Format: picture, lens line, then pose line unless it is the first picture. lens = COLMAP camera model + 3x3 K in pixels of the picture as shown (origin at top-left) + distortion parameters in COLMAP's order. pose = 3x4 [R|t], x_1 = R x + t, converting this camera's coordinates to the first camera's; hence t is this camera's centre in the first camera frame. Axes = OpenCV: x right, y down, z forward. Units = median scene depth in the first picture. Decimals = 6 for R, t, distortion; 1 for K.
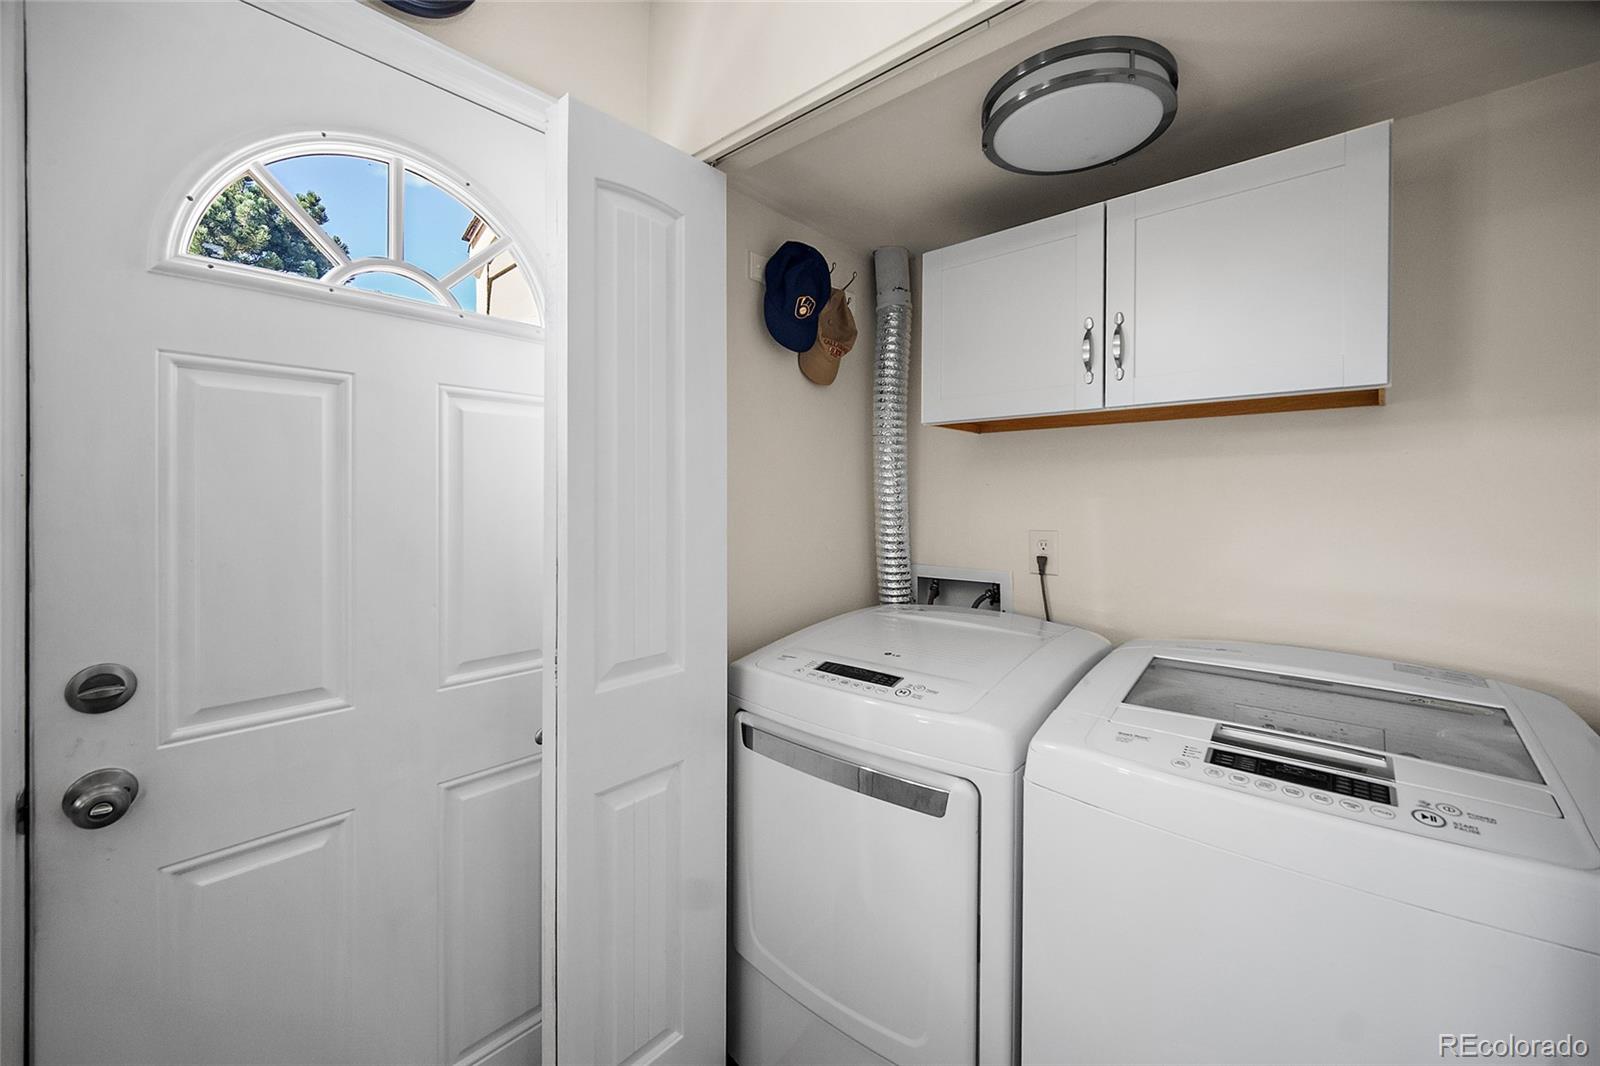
lens RADIAL K [[648.1, 0, 756.1], [0, 648.1, 505.5], [0, 0, 1]] dist [-0.001402, -0.000141]
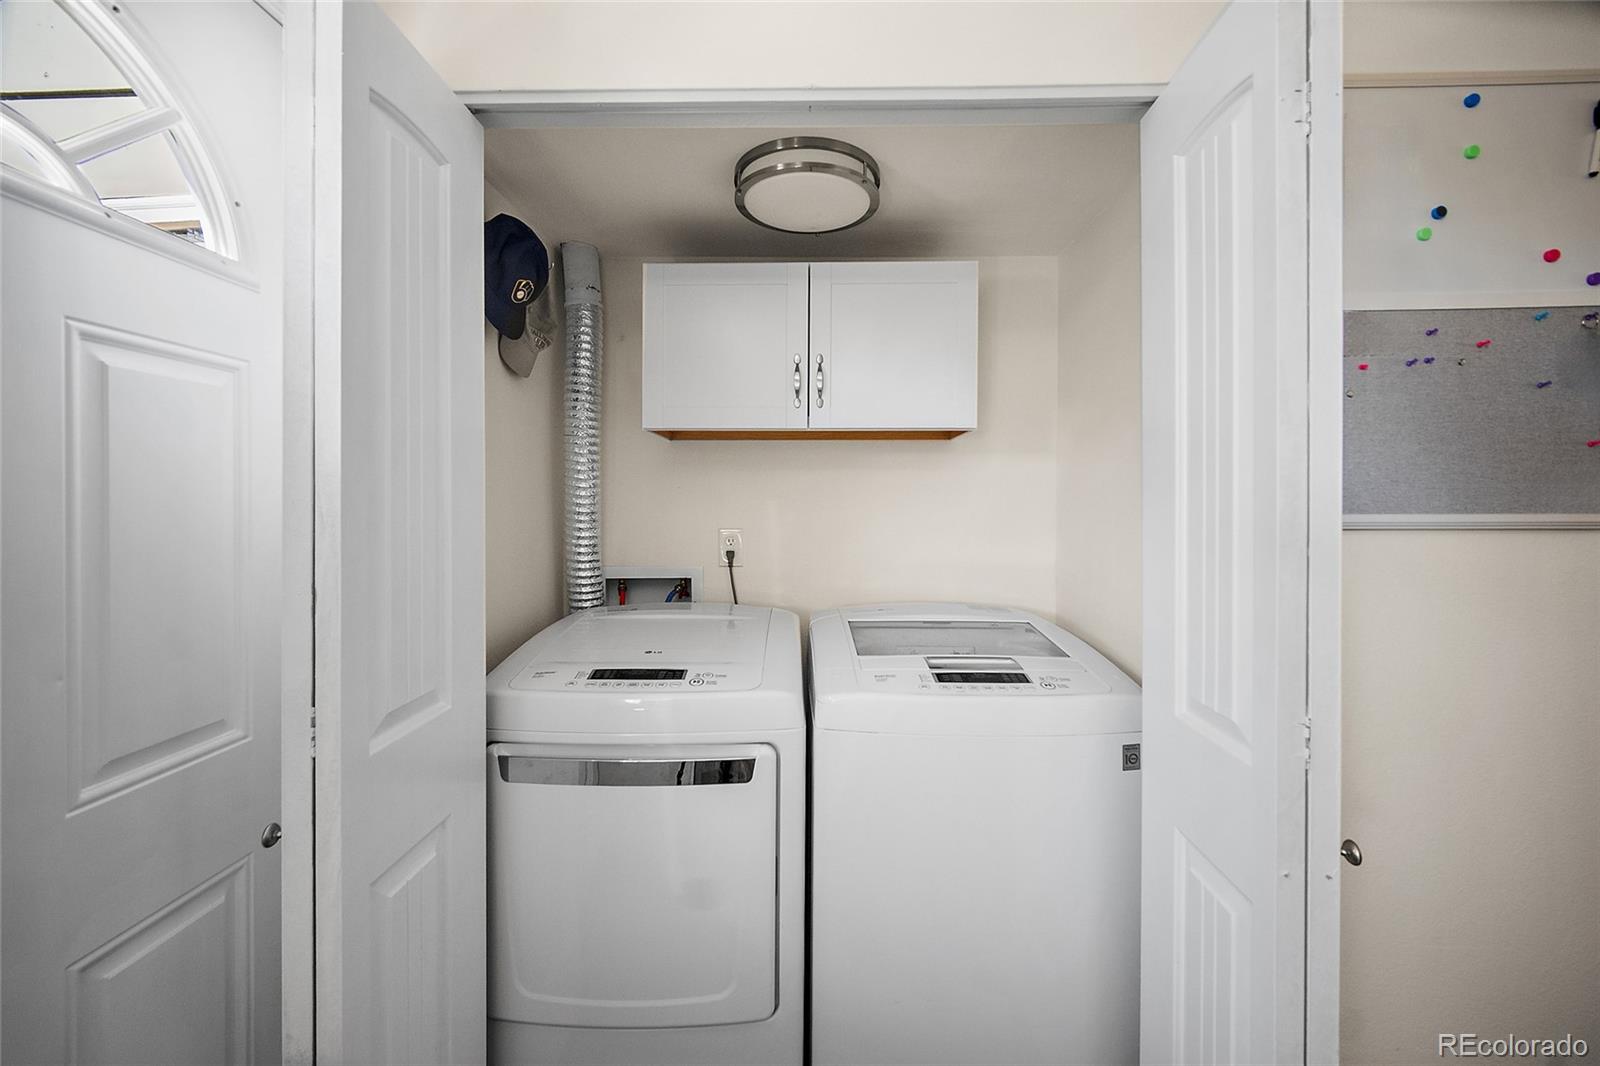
lens RADIAL K [[659.3, 0, 800.8], [0, 659.3, 510.2], [0, 0, 1]] dist [0.002032, 0.000533]
pose [[0.749868, -0.011953, 0.661480, -0.304831], [0.008385, 0.999928, 0.008564, -0.003499], [-0.661535, -0.000875, 0.749914, 0.054372]]
